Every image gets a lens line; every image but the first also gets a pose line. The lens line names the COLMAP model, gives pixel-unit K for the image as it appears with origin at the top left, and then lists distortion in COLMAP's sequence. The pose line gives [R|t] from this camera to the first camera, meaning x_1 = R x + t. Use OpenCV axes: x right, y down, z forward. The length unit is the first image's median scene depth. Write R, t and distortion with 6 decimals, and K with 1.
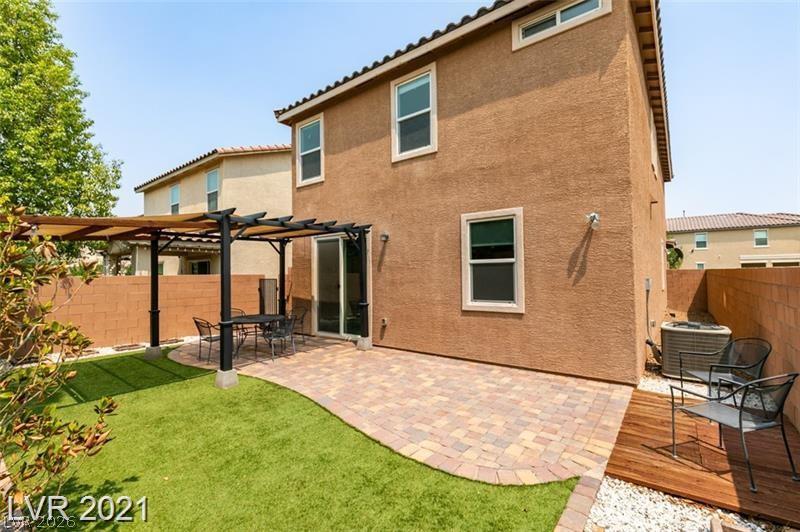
lens RADIAL K [[358.7, 0, 396.5], [0, 358.7, 266.0], [0, 0, 1]] dist [0.010760, -0.001098]
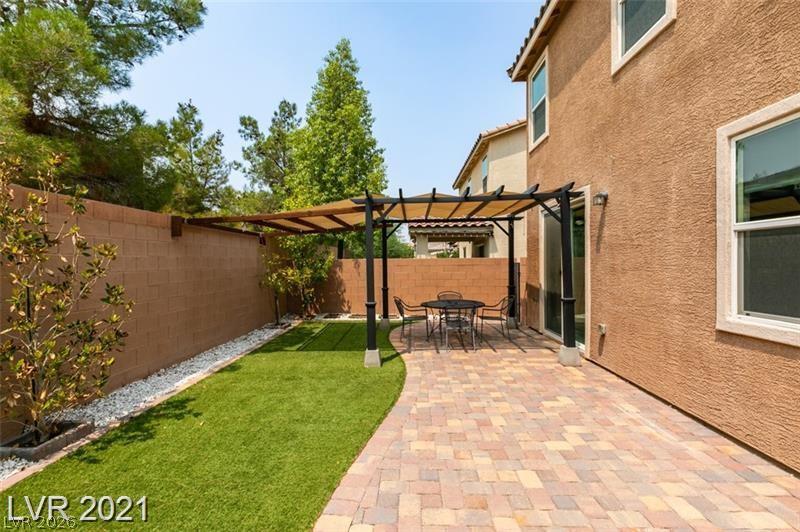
lens RADIAL K [[358.7, 0, 398.5], [0, 358.7, 264.9], [0, 0, 1]] dist [0.010760, -0.001098]
pose [[0.590154, 0.013712, -0.807174, 0.326642], [0.017992, 0.999384, 0.030132, 0.015058], [0.807090, -0.032305, 0.589544, 0.383042]]
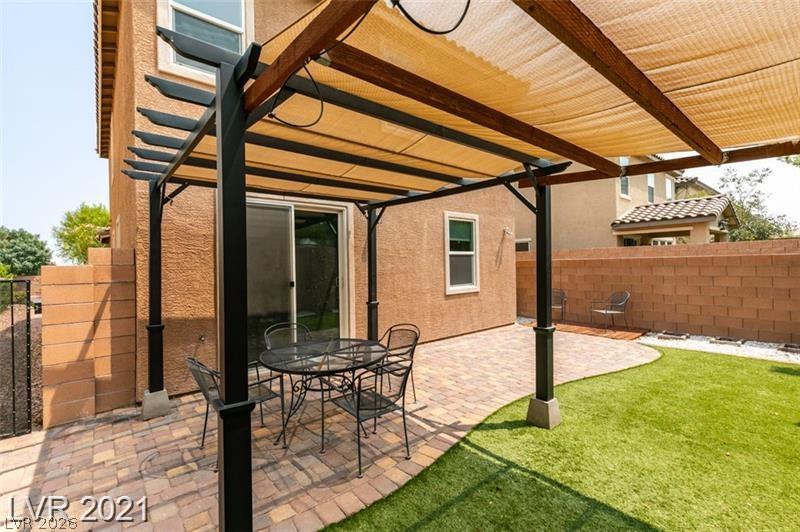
lens RADIAL K [[358.7, 0, 398.5], [0, 358.7, 262.3], [0, 0, 1]] dist [0.010760, -0.001098]
pose [[0.205056, 0.018720, 0.978571, -0.978884], [0.001738, 0.999809, -0.019491, 0.041429], [-0.978749, 0.005698, 0.204984, 0.930210]]
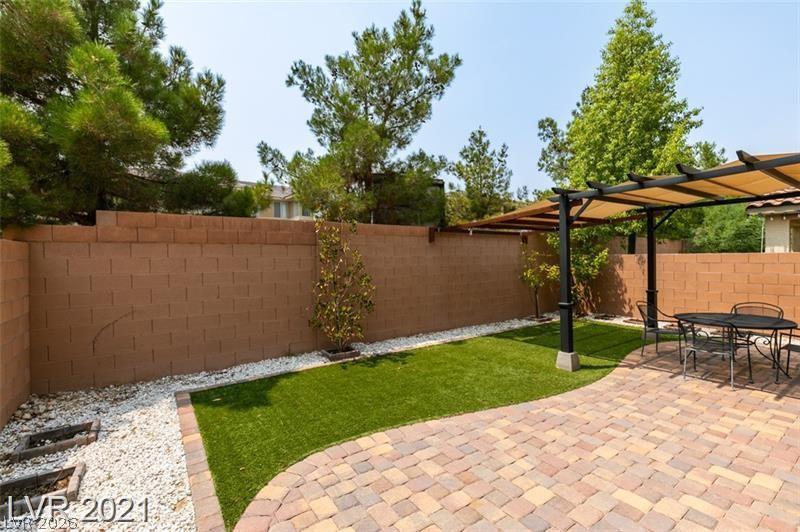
lens RADIAL K [[358.7, 0, 399.1], [0, 358.7, 266.0], [0, 0, 1]] dist [0.010760, -0.001098]
pose [[-0.297170, 0.036178, -0.954139, 0.493728], [0.034472, 0.999037, 0.027144, 0.008849], [0.954202, -0.024824, -0.298130, 0.709615]]
